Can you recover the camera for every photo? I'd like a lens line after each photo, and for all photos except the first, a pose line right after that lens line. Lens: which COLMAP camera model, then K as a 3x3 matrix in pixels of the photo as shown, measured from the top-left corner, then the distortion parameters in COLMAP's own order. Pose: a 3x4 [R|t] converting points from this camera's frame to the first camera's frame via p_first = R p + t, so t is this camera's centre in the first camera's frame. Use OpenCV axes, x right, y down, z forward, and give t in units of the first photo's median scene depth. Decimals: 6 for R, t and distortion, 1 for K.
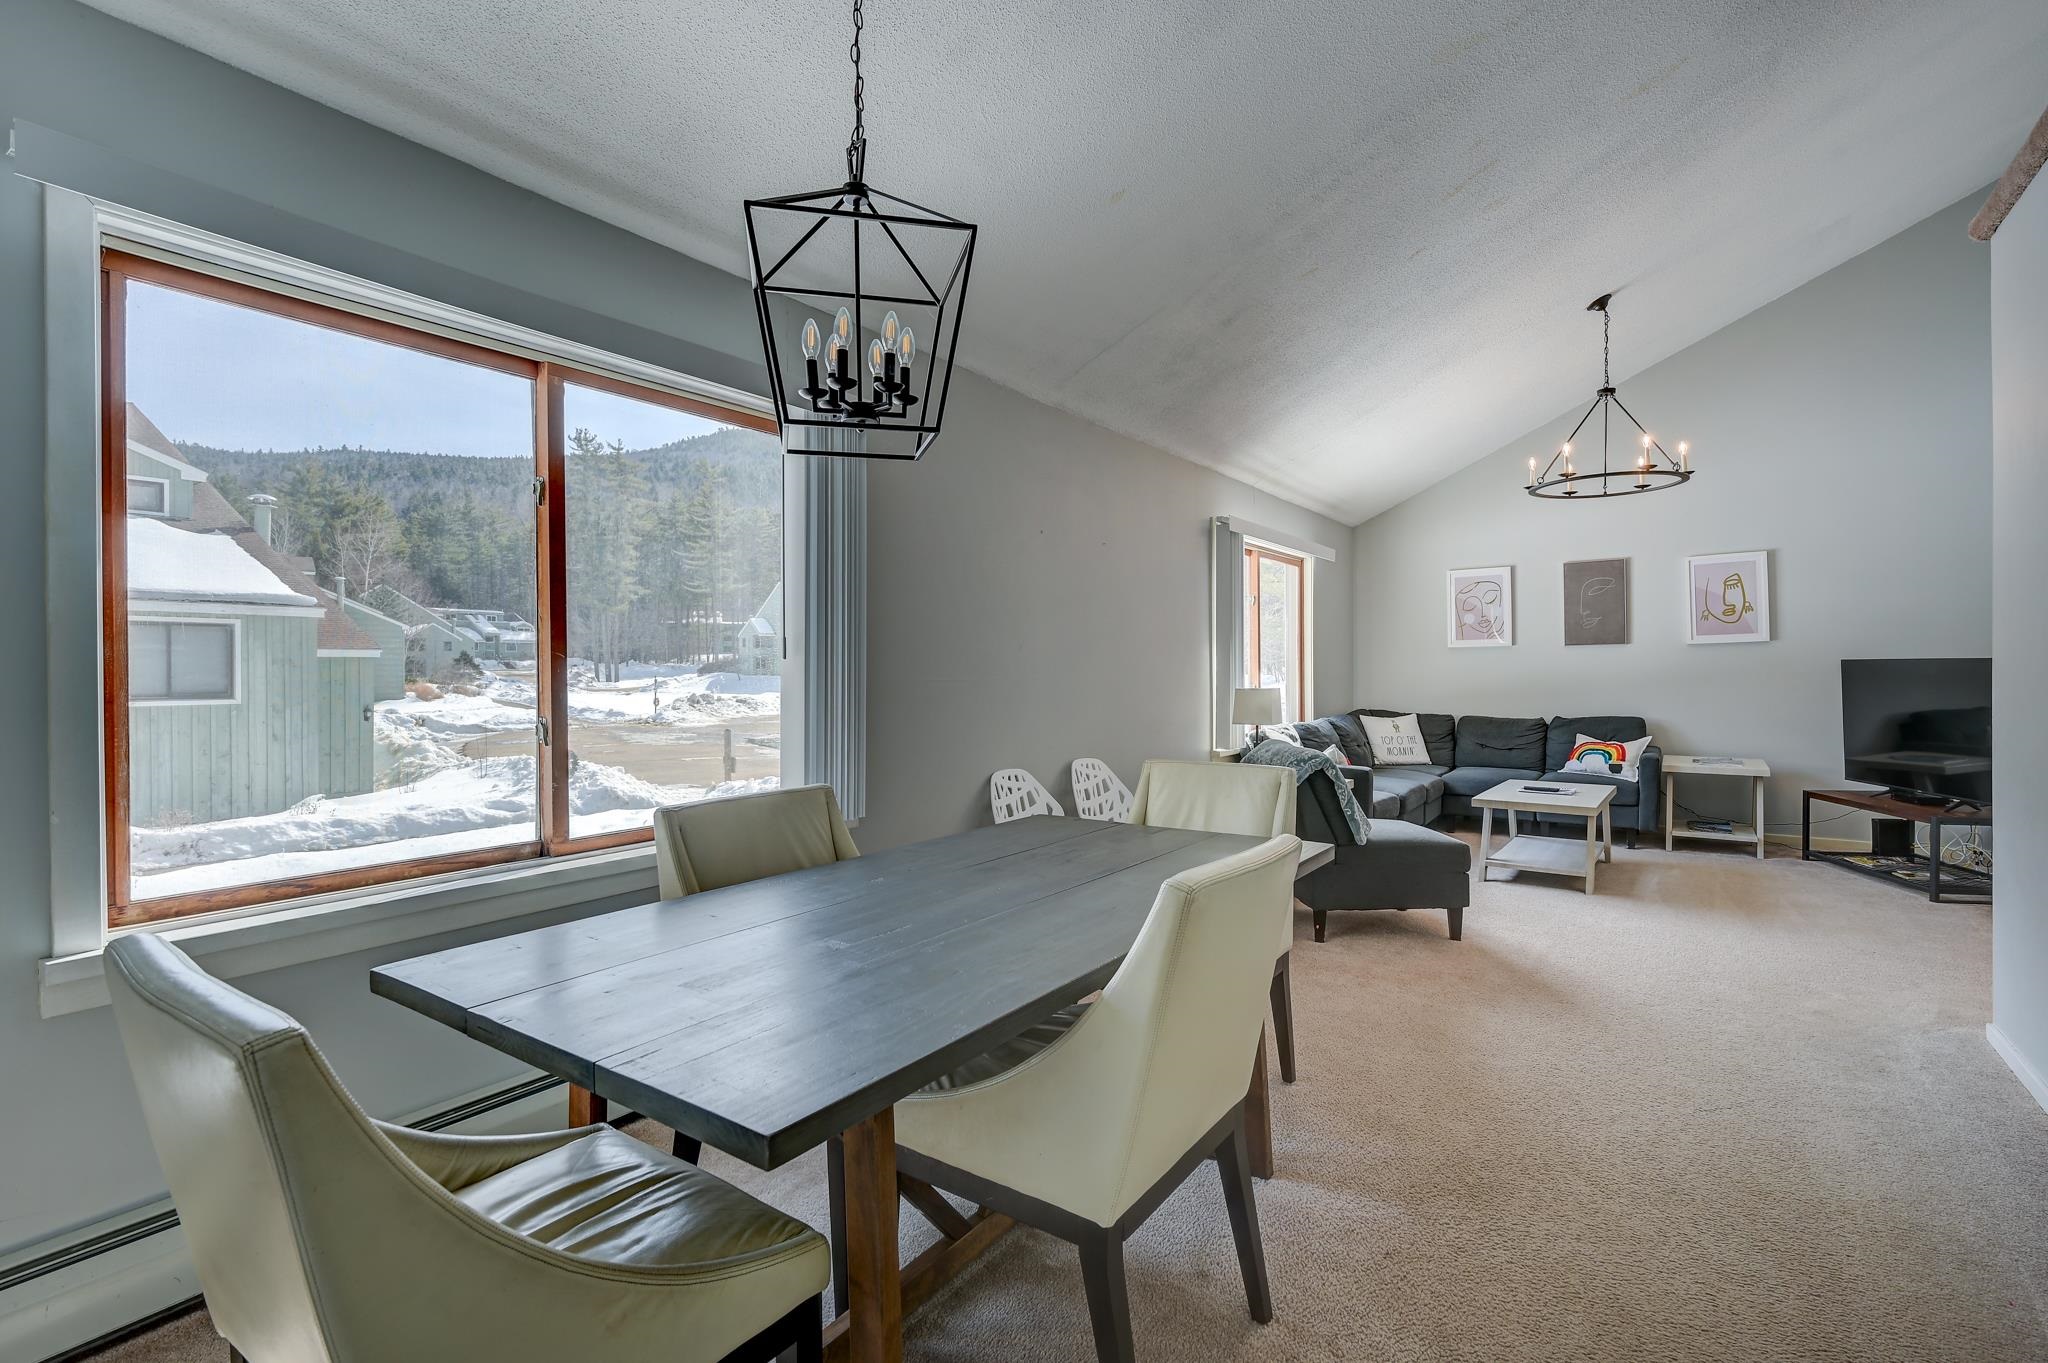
lens RADIAL K [[957.3, 0, 1023.2], [0, 957.3, 672.6], [0, 0, 1]] dist [0.005374, 0.000592]
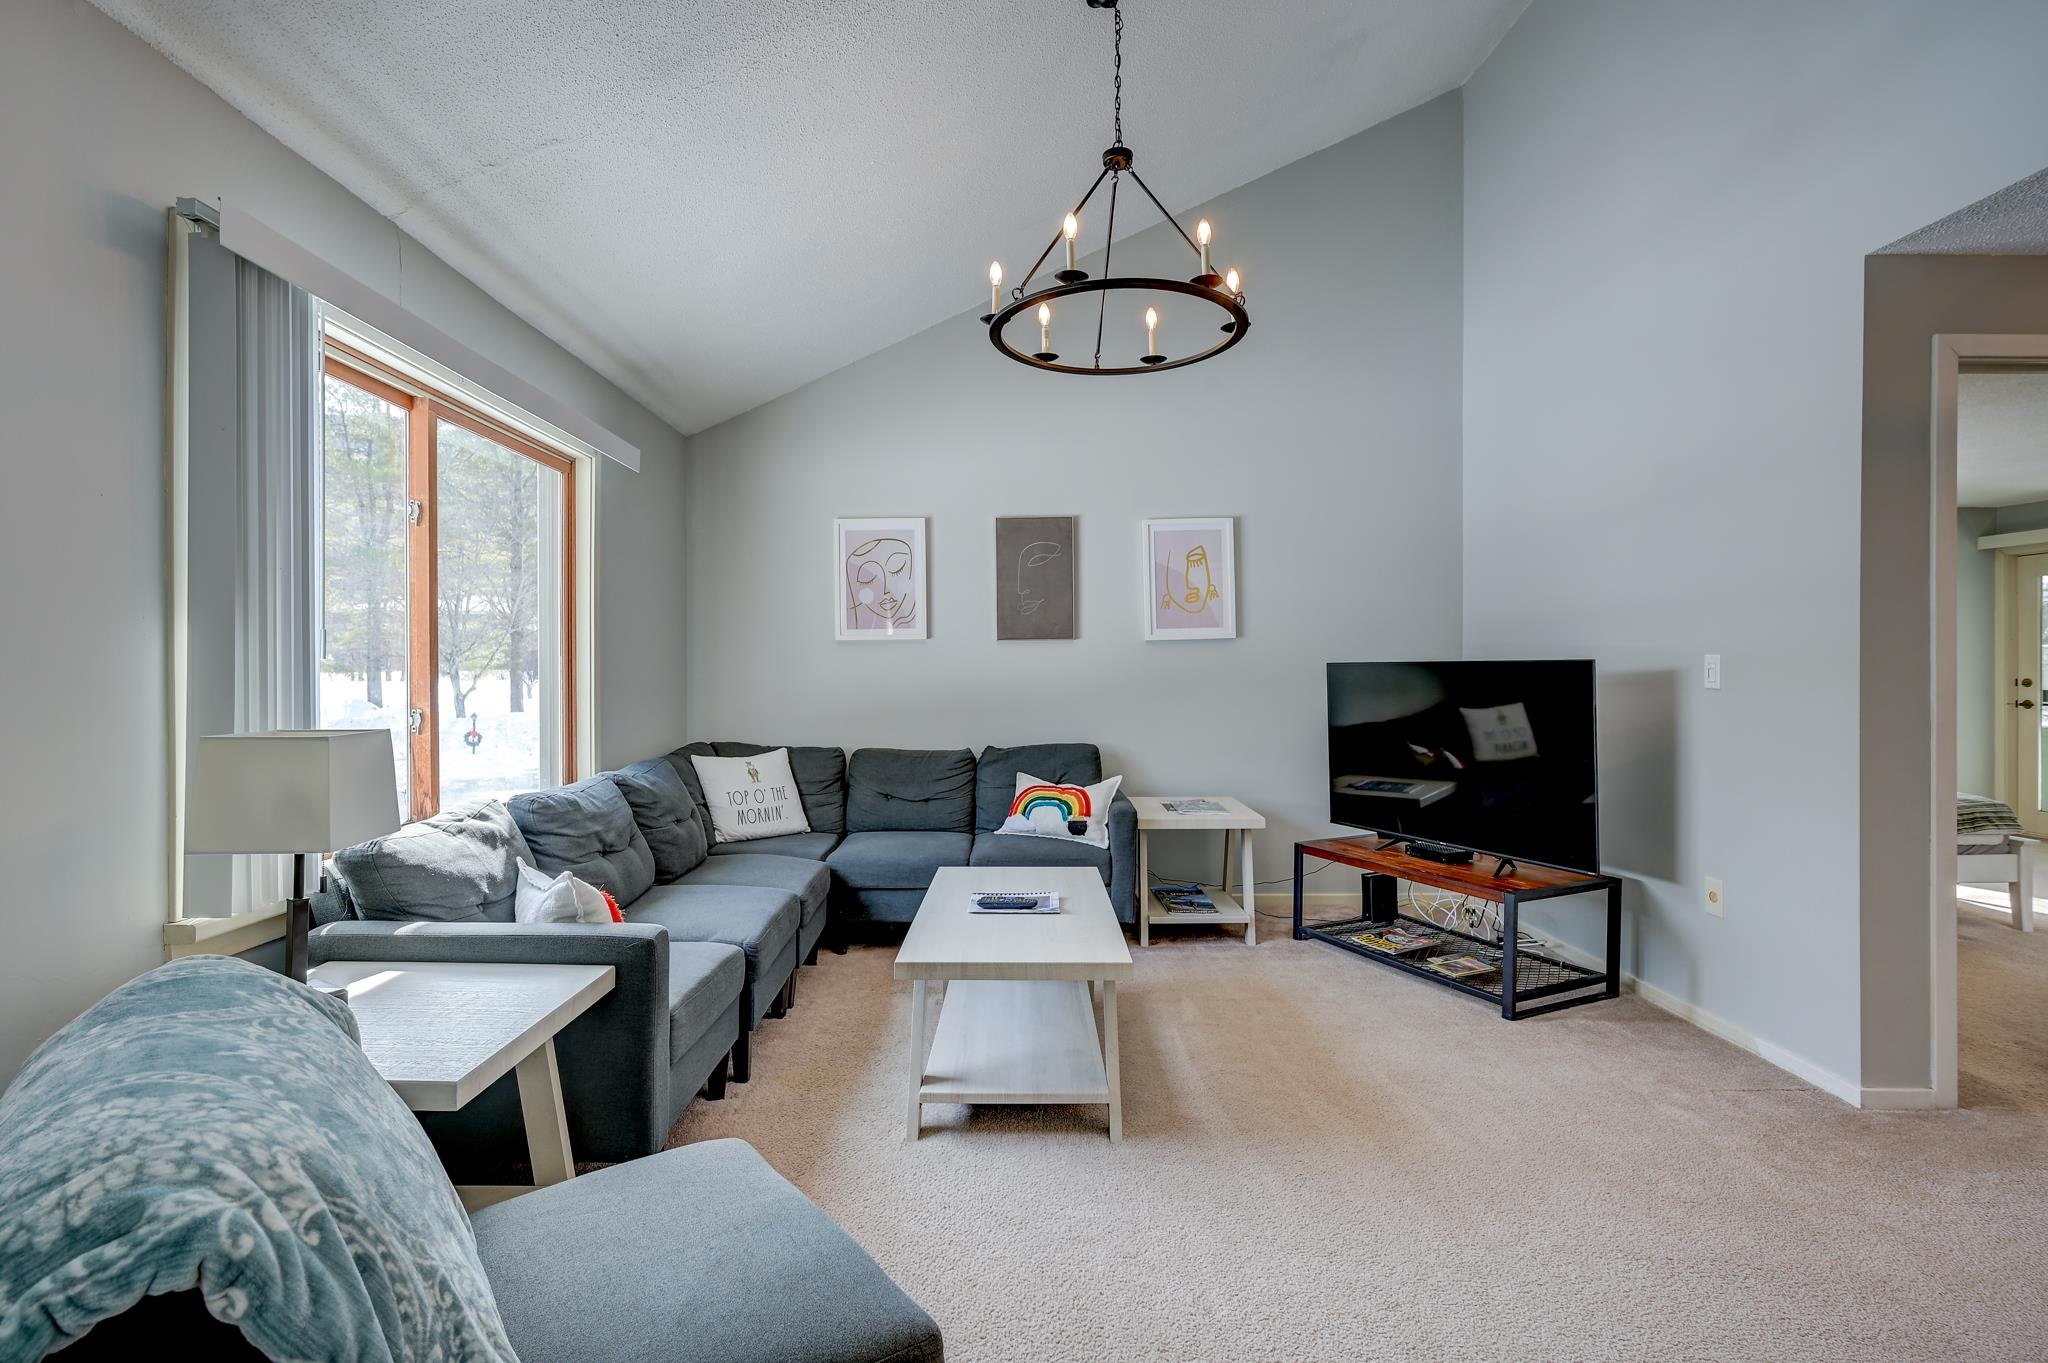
lens RADIAL K [[912.1, 0, 1031.2], [0, 912.1, 672.2], [0, 0, 1]] dist [0.000345, 0.000786]
pose [[0.802773, 0.003233, 0.596276, 0.222618], [0.000836, 0.999978, -0.006548, -0.001459], [-0.596284, 0.005755, 0.802753, 0.520154]]
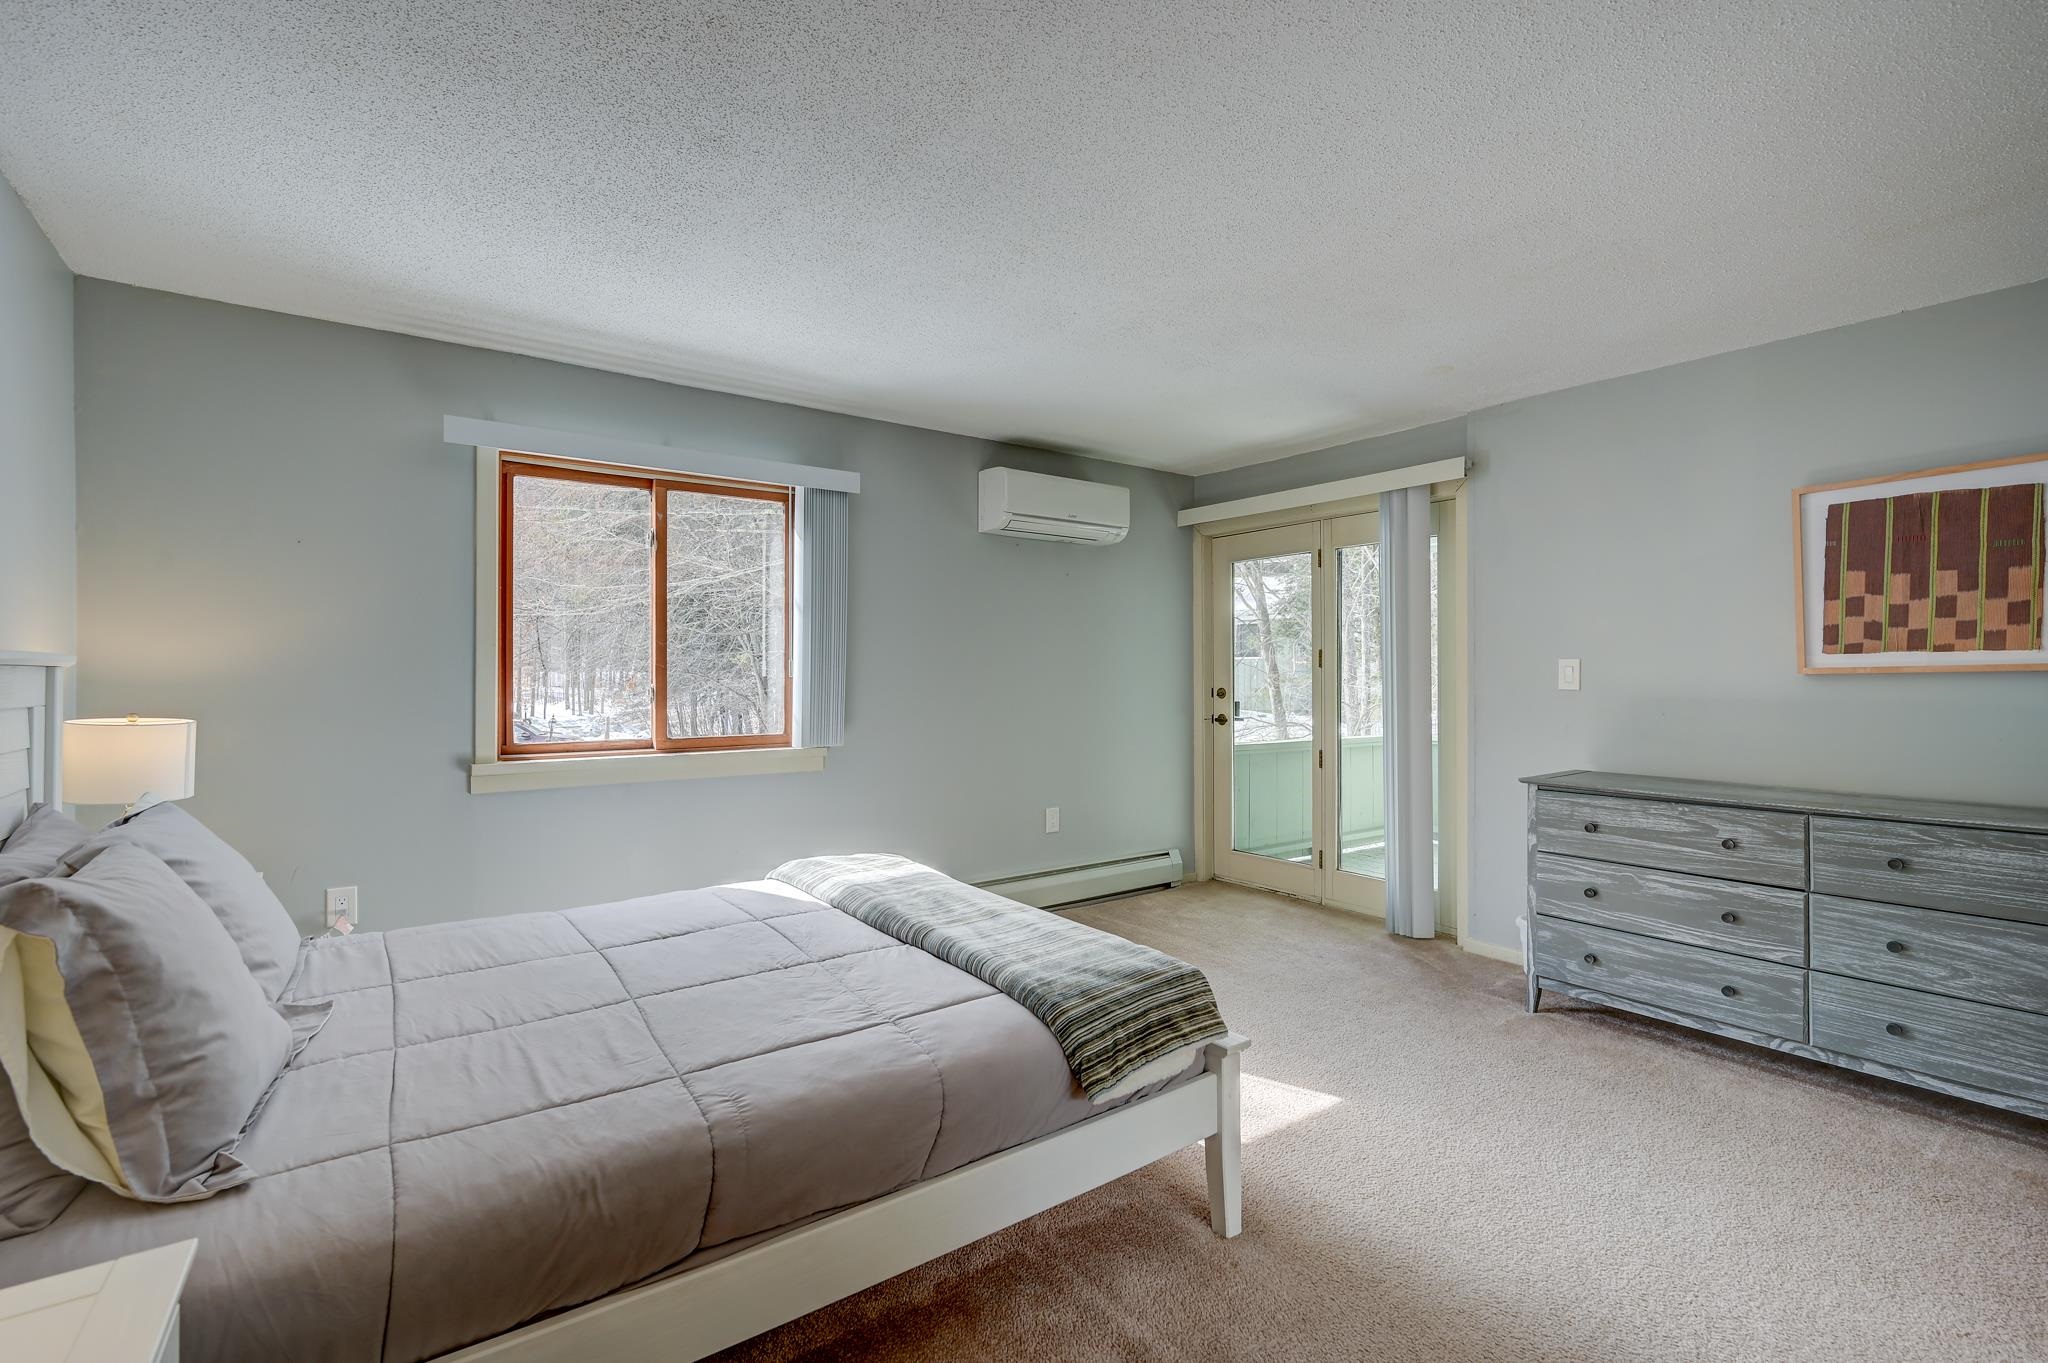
lens RADIAL K [[912.1, 0, 1031.2], [0, 912.1, 672.2], [0, 0, 1]] dist [0.000345, 0.000786]
pose [[0.299308, 0.006820, 0.954132, 0.856141], [0.005978, 0.999941, -0.009023, -0.008012], [-0.954138, 0.008404, 0.299249, 0.589948]]
